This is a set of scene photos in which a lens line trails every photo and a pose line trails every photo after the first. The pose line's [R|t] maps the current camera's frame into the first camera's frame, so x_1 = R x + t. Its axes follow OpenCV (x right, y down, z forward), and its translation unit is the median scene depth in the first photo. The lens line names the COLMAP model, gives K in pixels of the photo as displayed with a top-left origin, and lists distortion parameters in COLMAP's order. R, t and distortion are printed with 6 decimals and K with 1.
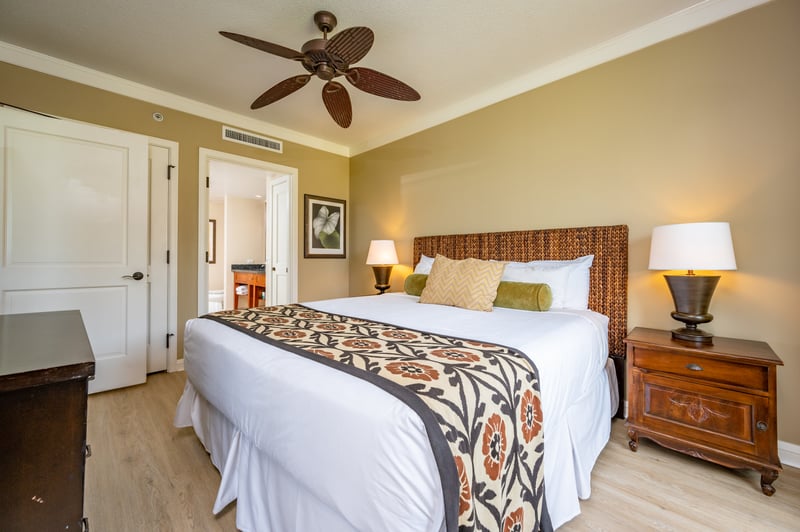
lens RADIAL K [[320.6, 0, 405.5], [0, 320.6, 260.7], [0, 0, 1]] dist [0.002193, 0.000027]
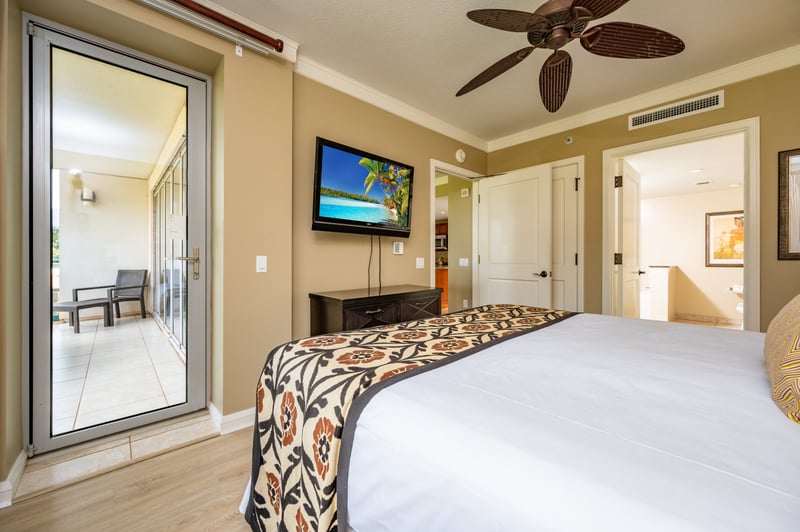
lens RADIAL K [[320.6, 0, 401.7], [0, 320.6, 262.2], [0, 0, 1]] dist [0.002193, 0.000027]
pose [[-0.055891, 0.002583, -0.998434, 0.471598], [-0.005058, 0.999983, 0.002871, -0.001377], [0.998424, 0.005211, -0.055877, 0.490279]]
